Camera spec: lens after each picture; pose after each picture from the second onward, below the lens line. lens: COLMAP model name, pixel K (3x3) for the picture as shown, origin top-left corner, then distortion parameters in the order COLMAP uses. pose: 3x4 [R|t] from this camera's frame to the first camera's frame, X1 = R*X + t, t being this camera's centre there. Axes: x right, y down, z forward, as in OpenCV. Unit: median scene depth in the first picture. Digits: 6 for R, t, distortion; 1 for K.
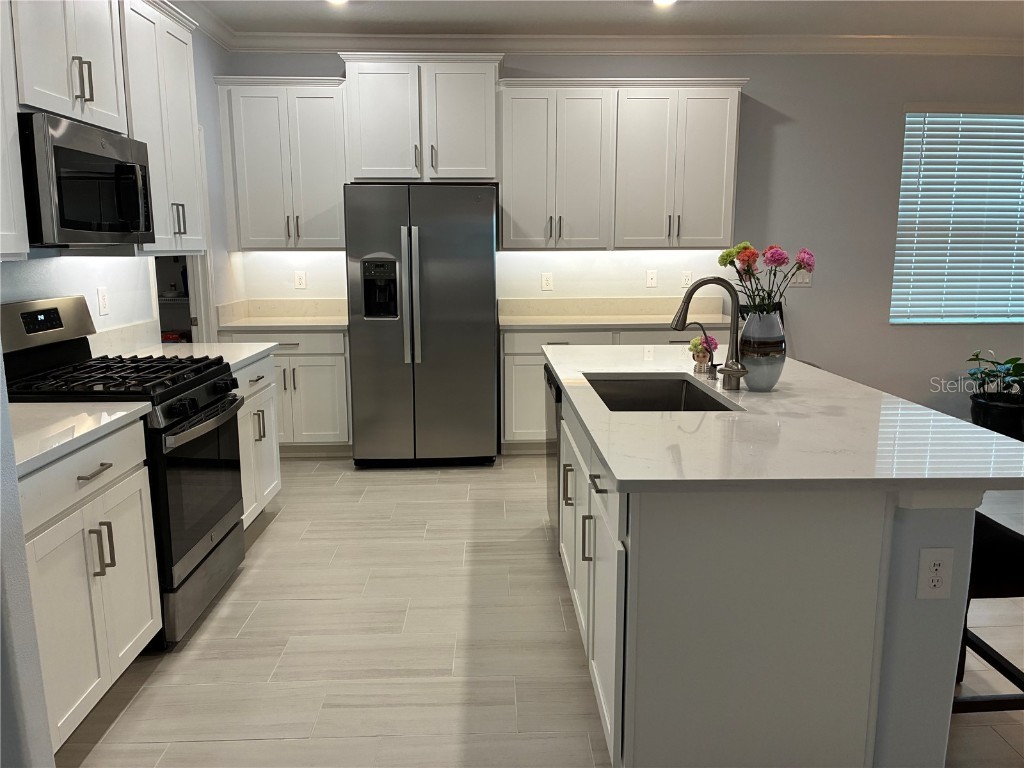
lens RADIAL K [[769.8, 0, 512.0], [0, 769.8, 384.0], [0, 0, 1]] dist [0.044151, -0.058559]
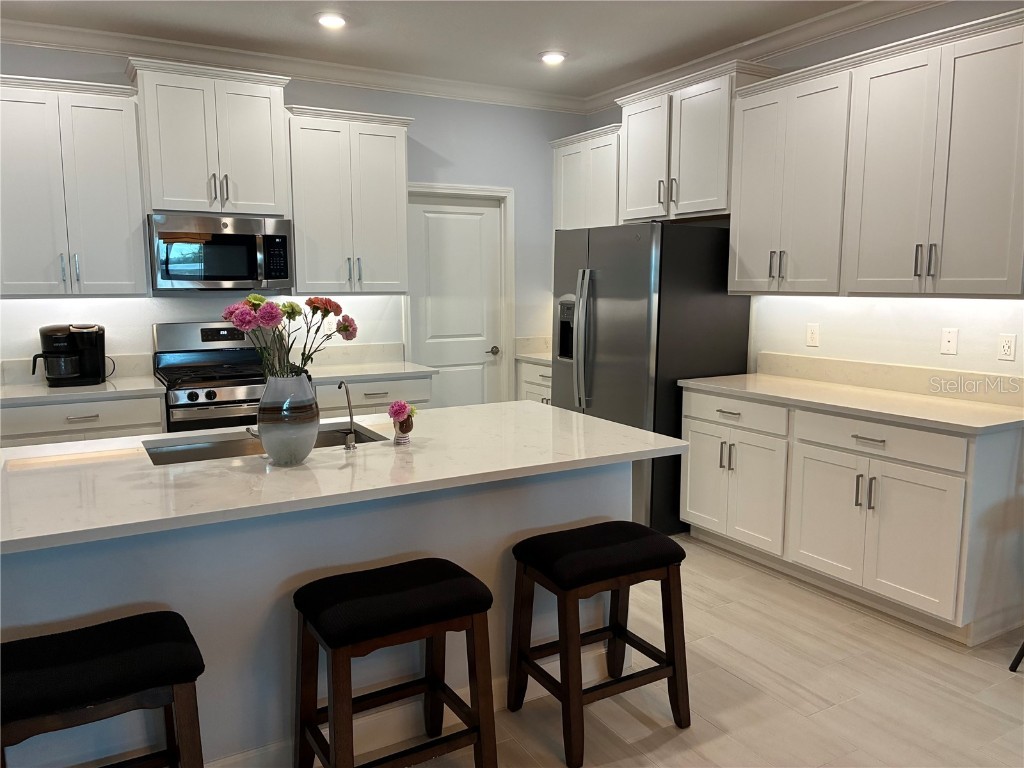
lens RADIAL K [[779.5, 0, 515.1], [0, 779.5, 385.9], [0, 0, 1]] dist [0.022267, -0.010606]
pose [[0.475440, 0.115677, -0.872110, 0.645349], [-0.157475, 0.986497, 0.045000, -0.080795], [0.865540, 0.115940, 0.487236, 0.420088]]
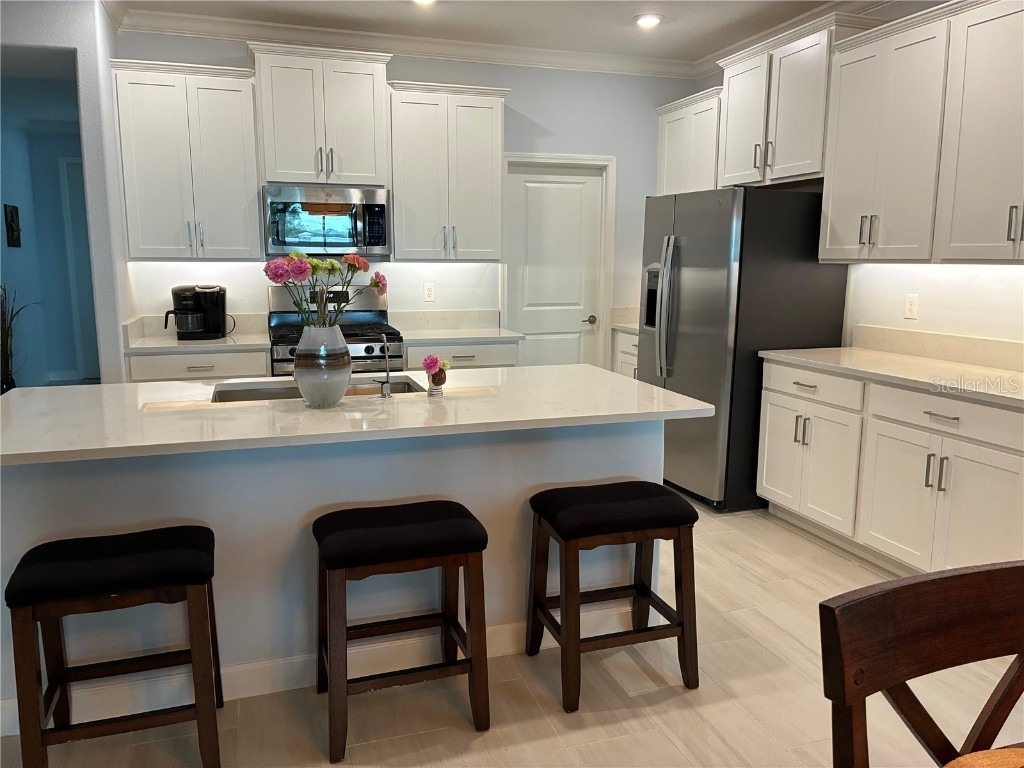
lens RADIAL K [[776.4, 0, 512.0], [0, 776.4, 384.0], [0, 0, 1]] dist [0.034466, -0.037481]
pose [[0.286135, 0.154404, -0.945667, 0.696777], [-0.177661, 0.978368, 0.105988, -0.083447], [0.941575, 0.137681, 0.307377, 0.494576]]
